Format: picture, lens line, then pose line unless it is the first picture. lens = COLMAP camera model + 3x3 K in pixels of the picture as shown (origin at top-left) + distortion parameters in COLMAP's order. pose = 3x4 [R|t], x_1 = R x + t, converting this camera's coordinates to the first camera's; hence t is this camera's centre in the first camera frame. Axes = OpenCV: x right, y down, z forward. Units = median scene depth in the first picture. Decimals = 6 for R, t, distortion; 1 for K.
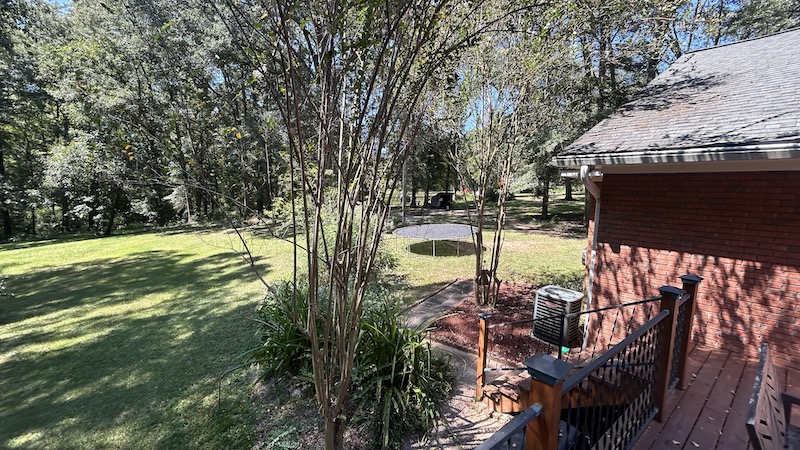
lens RADIAL K [[322.8, 0, 397.8], [0, 322.8, 223.2], [0, 0, 1]] dist [-0.000910, 0.000221]
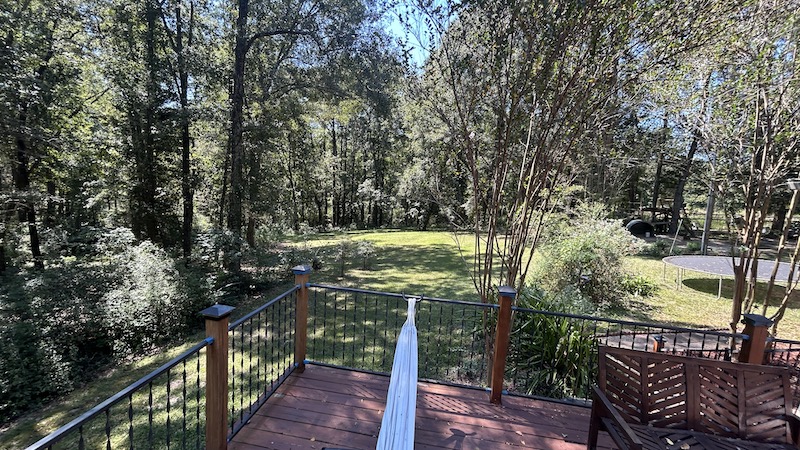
lens RADIAL K [[322.8, 0, 399.3], [0, 322.8, 220.3], [0, 0, 1]] dist [-0.000910, 0.000221]
pose [[0.671276, 0.076570, -0.737242, 1.009259], [-0.108321, 0.994105, 0.004619, -0.001835], [0.733250, 0.076758, 0.675613, -0.661183]]
